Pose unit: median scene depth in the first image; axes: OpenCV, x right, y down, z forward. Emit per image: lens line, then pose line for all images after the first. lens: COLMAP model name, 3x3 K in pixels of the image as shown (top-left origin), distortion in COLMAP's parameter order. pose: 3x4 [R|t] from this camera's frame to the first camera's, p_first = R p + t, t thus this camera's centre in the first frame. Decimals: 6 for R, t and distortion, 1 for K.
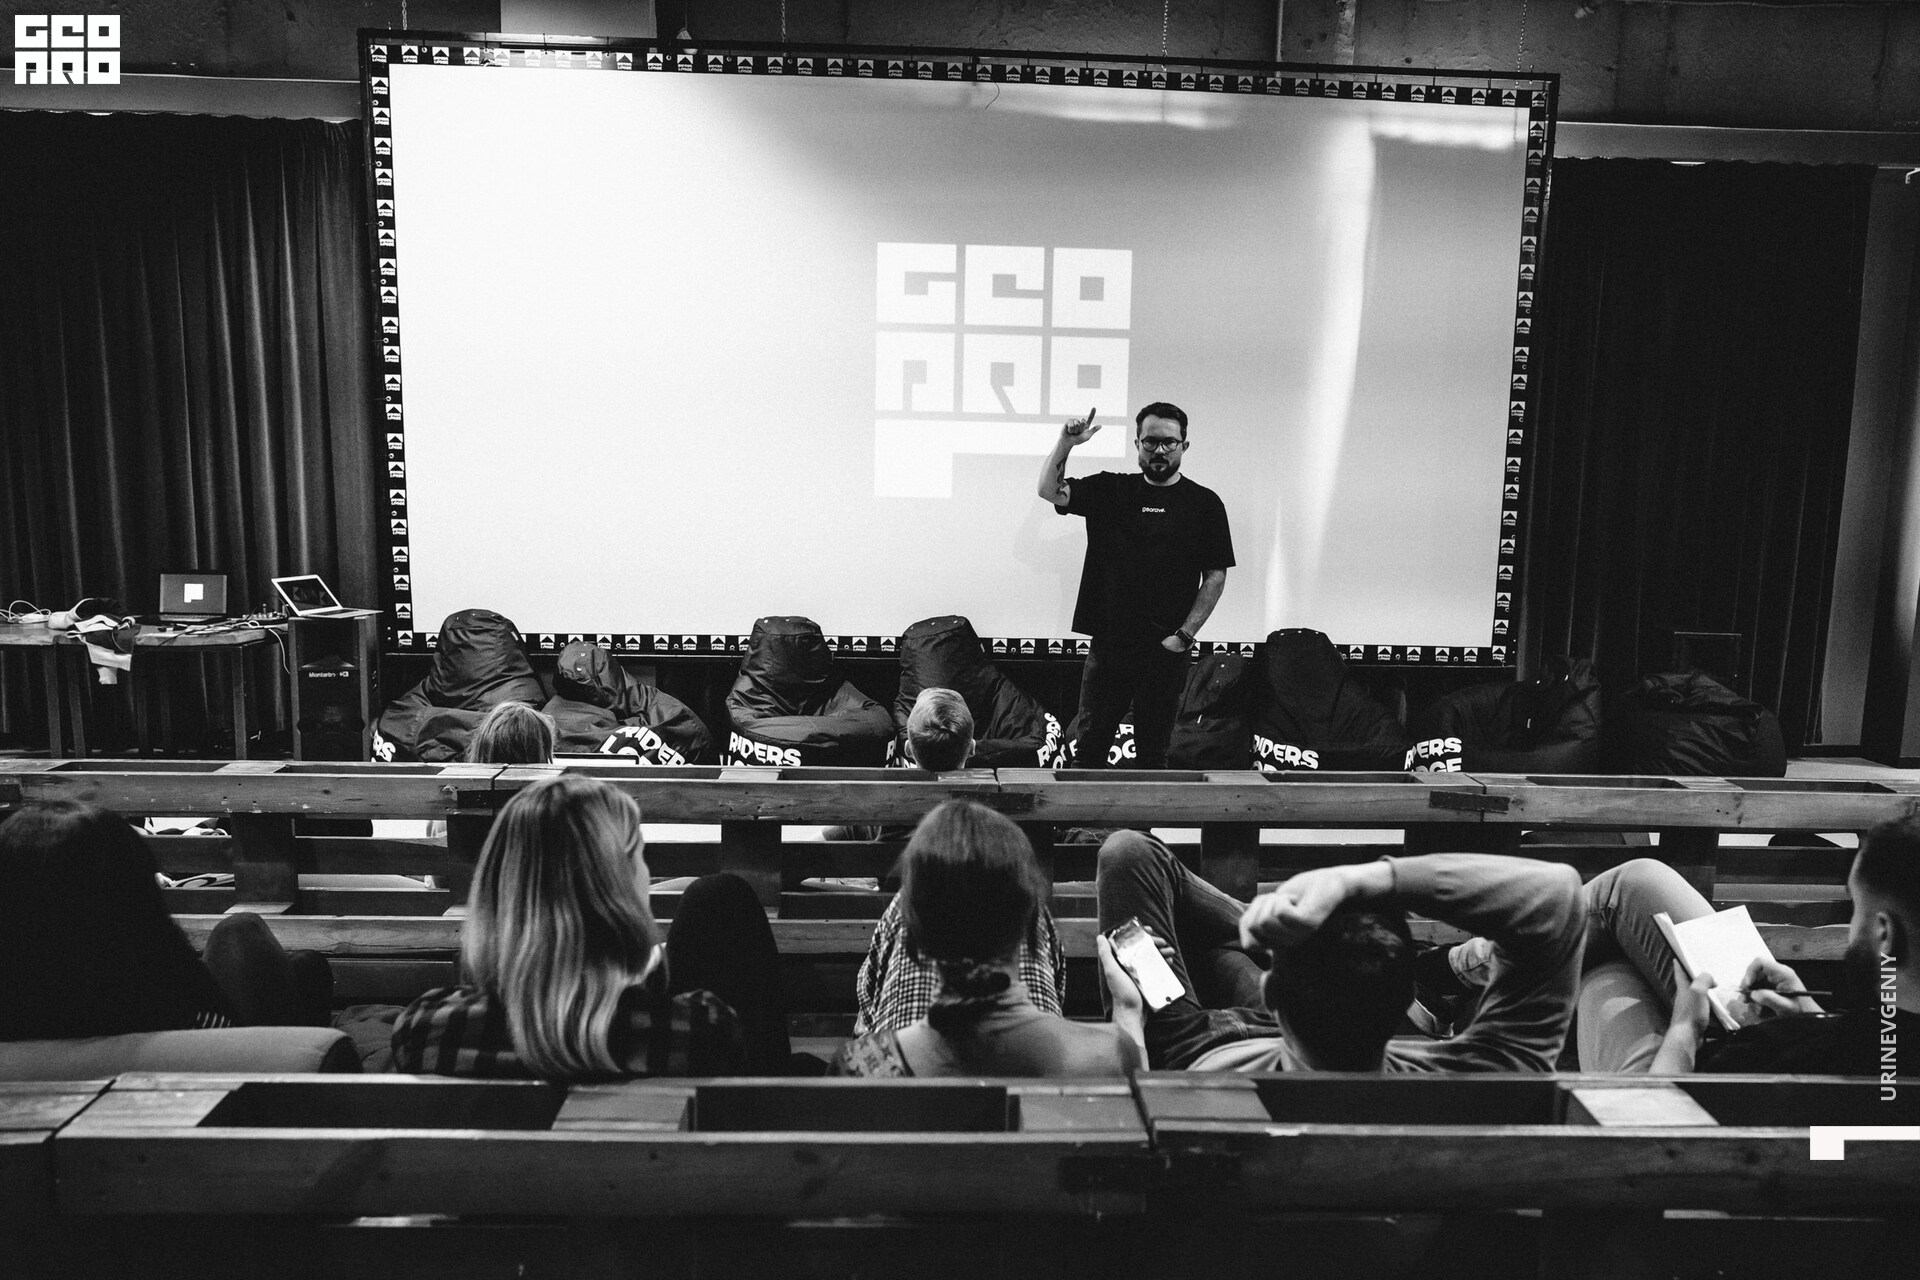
lens RADIAL K [[1303.2, 0, 987.6], [0, 1303.2, 659.5], [0, 0, 1]] dist [-0.050121, 0.065570]
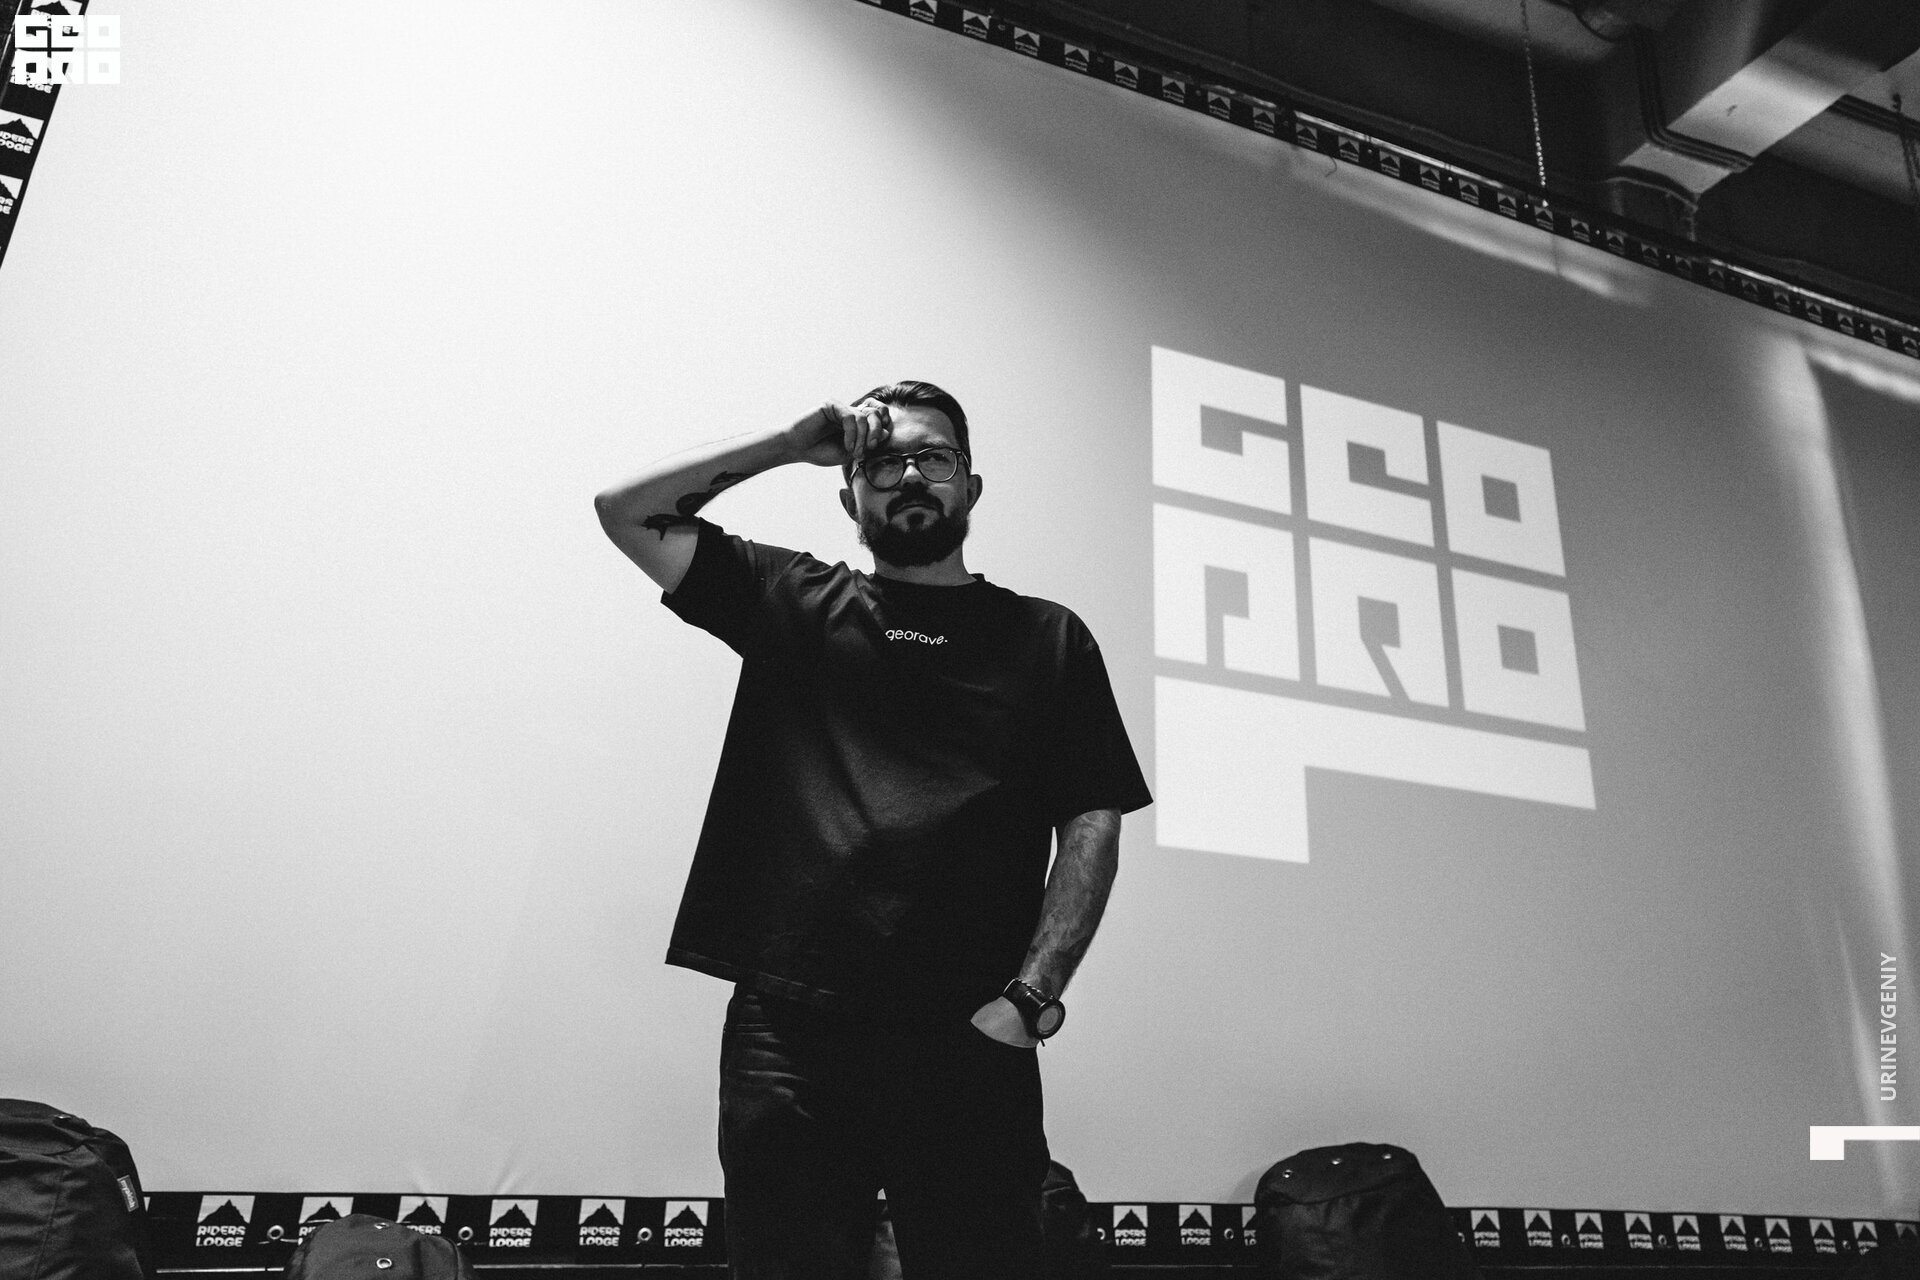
lens RADIAL K [[1323.2, 0, 961.7], [0, 1323.2, 623.1], [0, 0, 1]] dist [-0.038248, 0.051923]
pose [[0.947616, 0.126262, 0.293397, -0.288632], [0.025081, 0.886305, -0.462422, 0.008812], [-0.318426, 0.445557, 0.836710, 0.637521]]
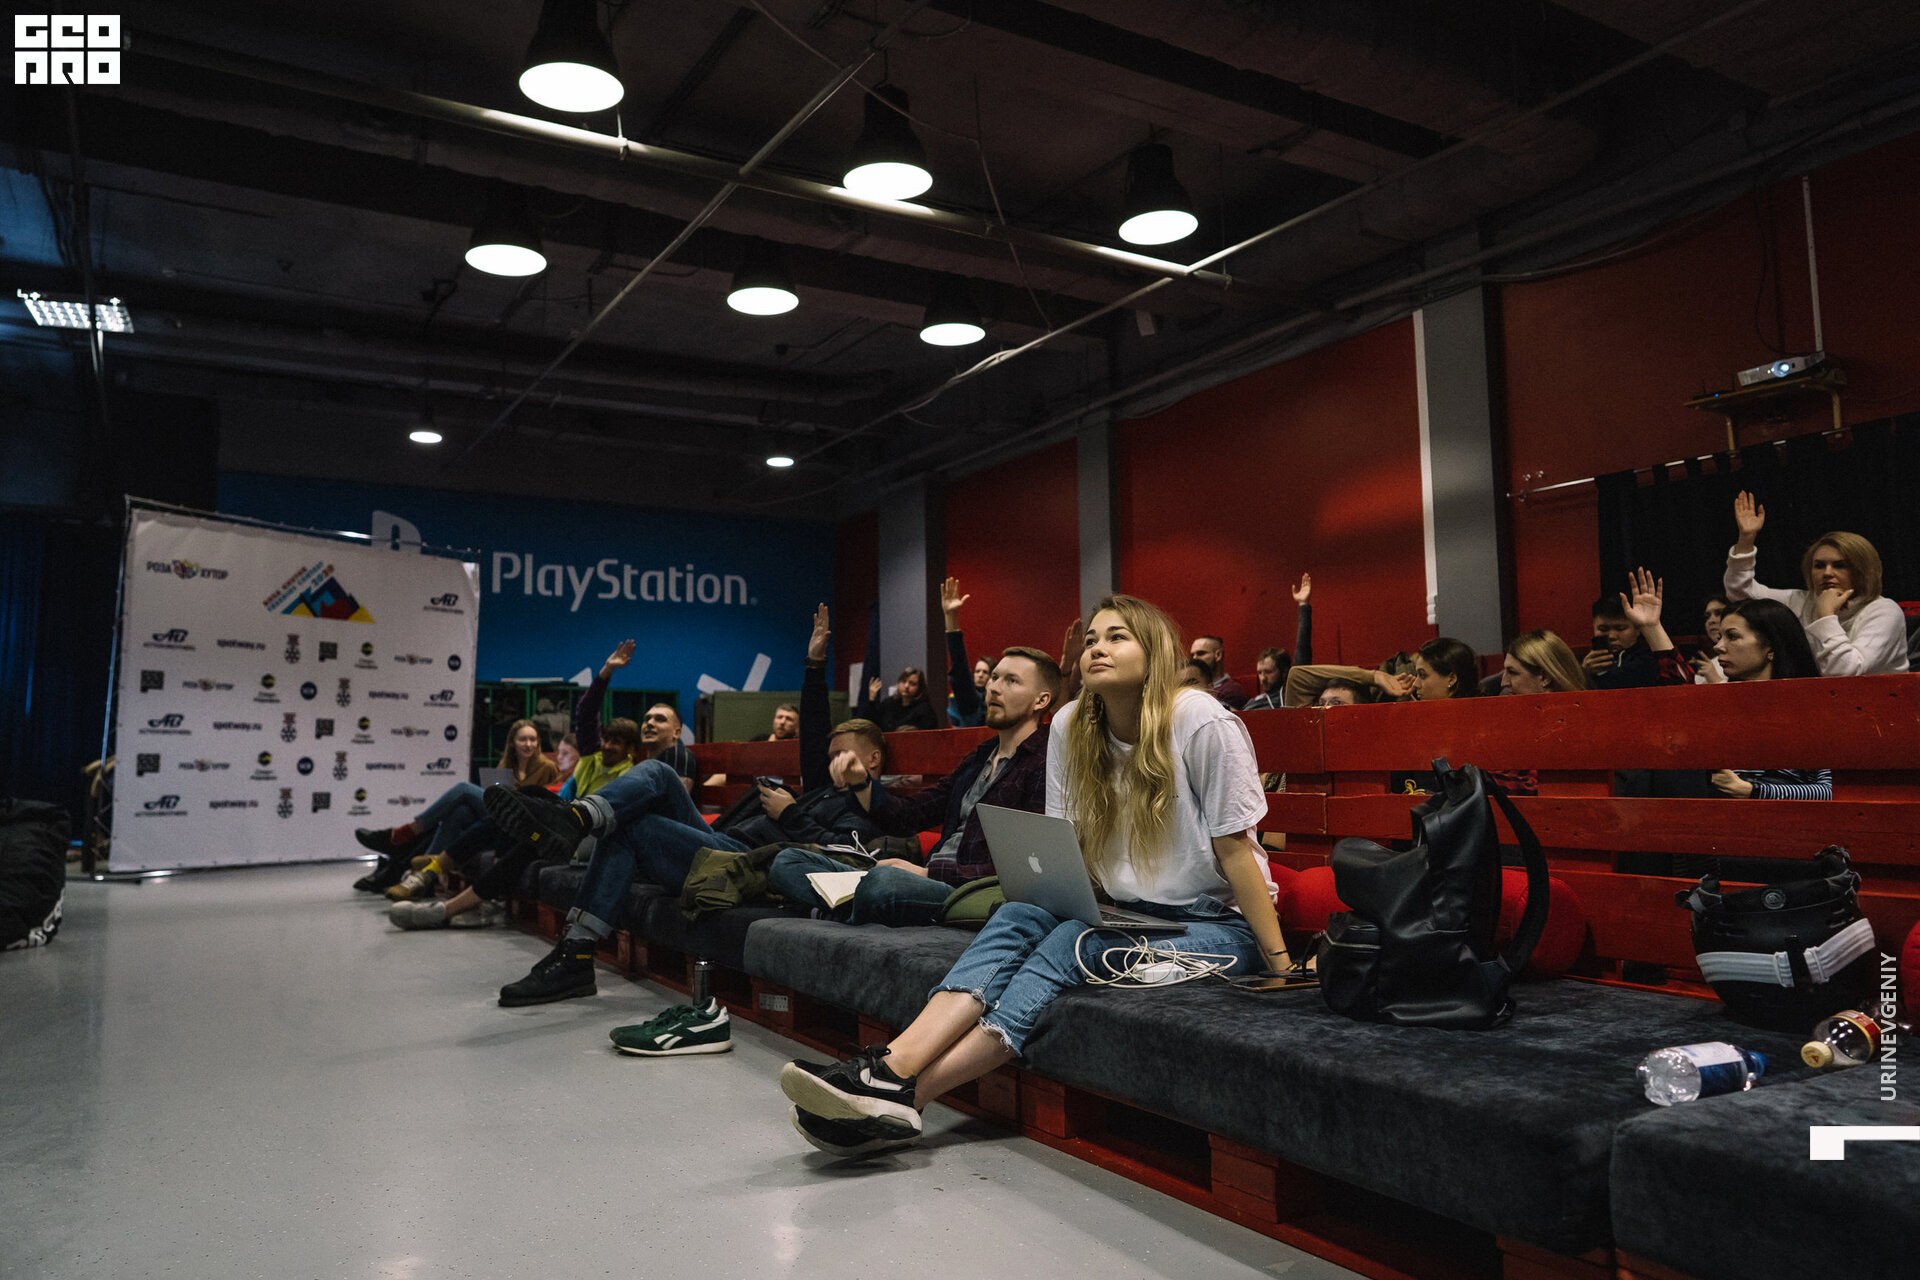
lens RADIAL K [[1366.3, 0, 958.1], [0, 1366.3, 633.0], [0, 0, 1]] dist [-0.047250, 0.065505]
pose [[-0.476012, 0.072907, 0.876412, -0.536753], [0.121221, 0.992485, -0.016723, 0.004440], [-0.871044, 0.098279, -0.481272, 0.786632]]
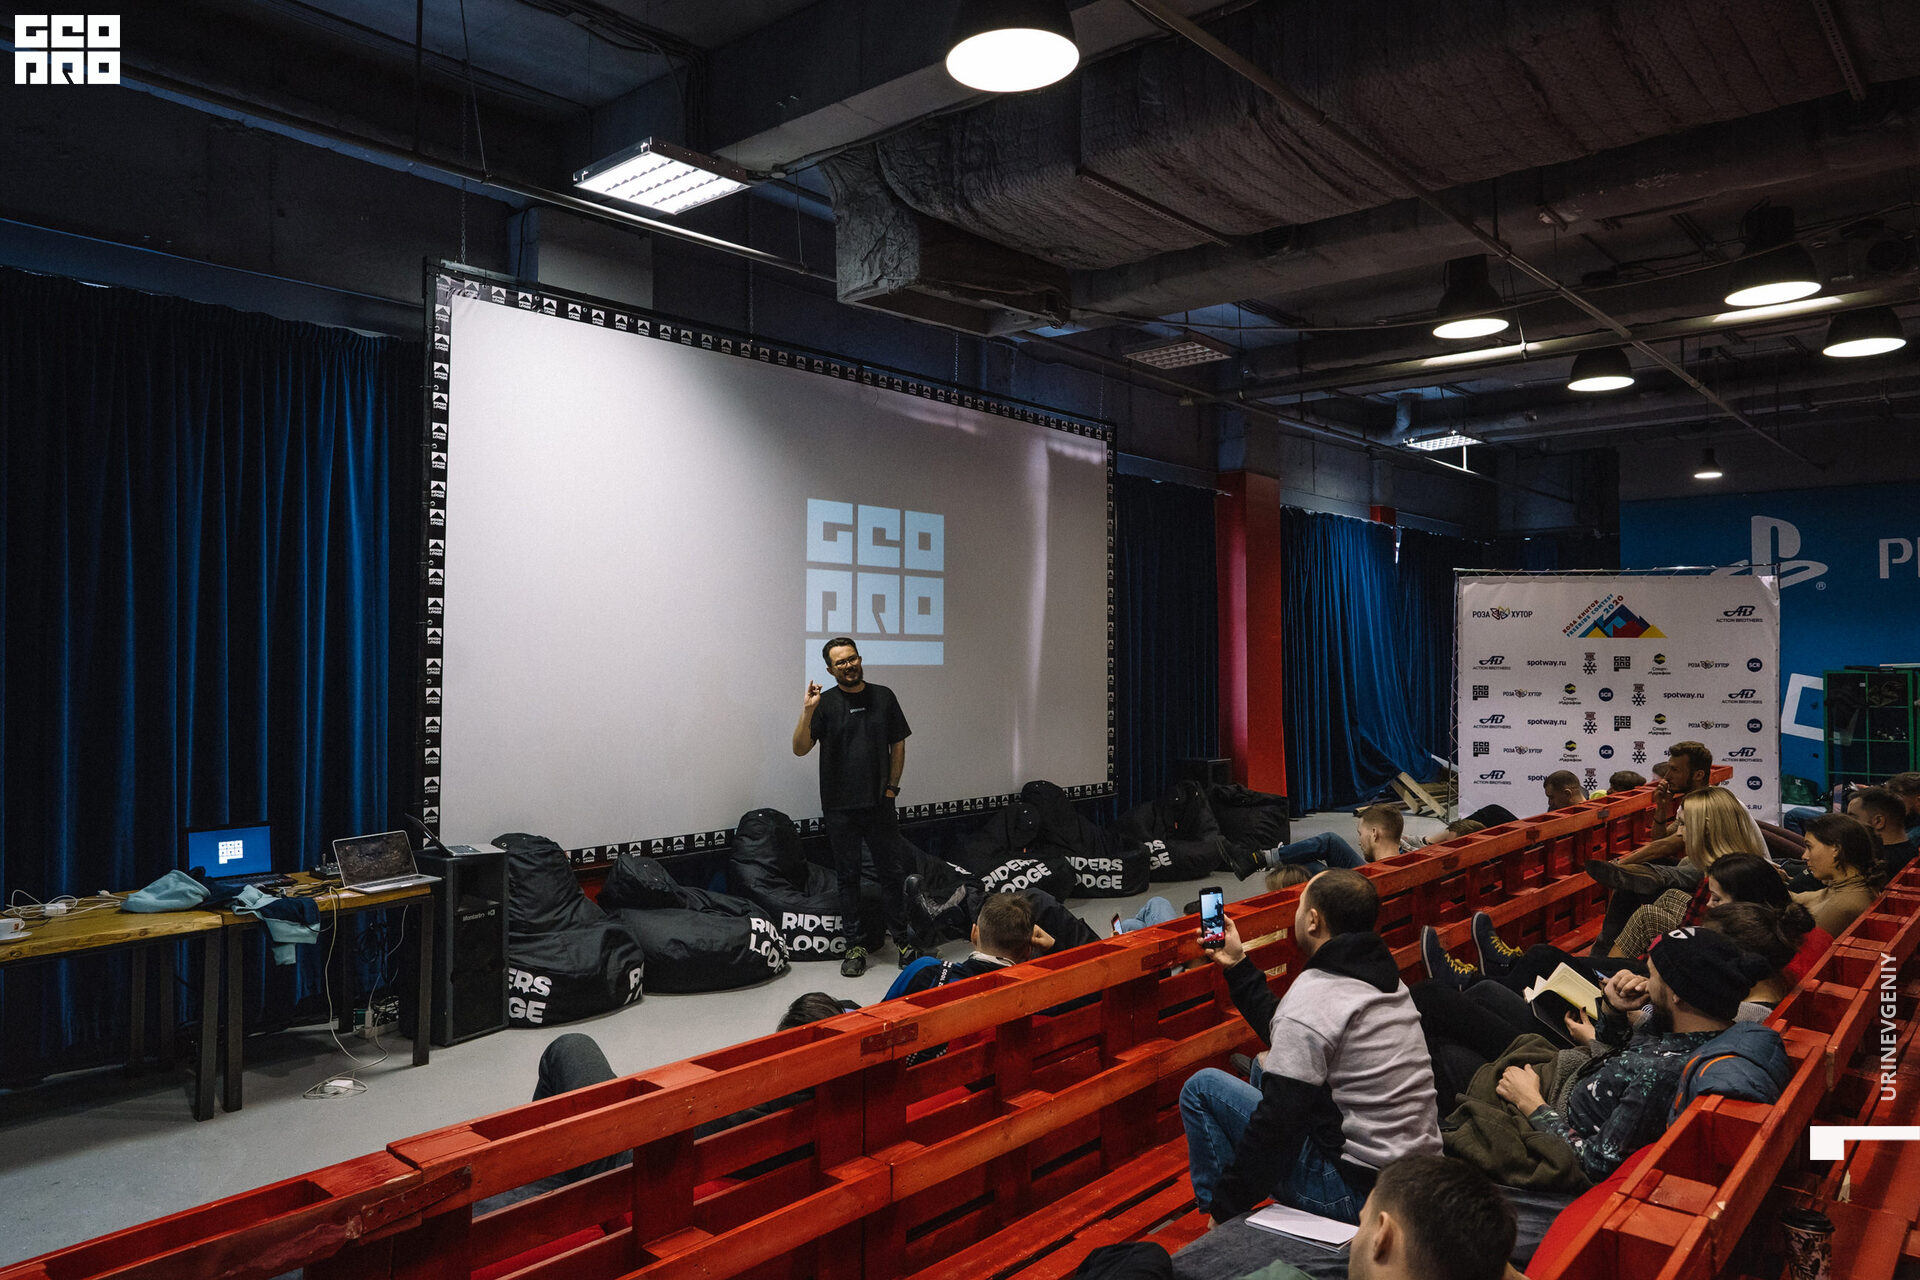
lens RADIAL K [[1313.1, 0, 965.6], [0, 1313.1, 628.1], [0, 0, 1]] dist [-0.041575, 0.053243]
pose [[0.682724, -0.004012, 0.730666, -0.889078], [0.111889, 0.988765, -0.099118, -0.057292], [-0.722059, 0.149424, 0.675502, 0.063243]]
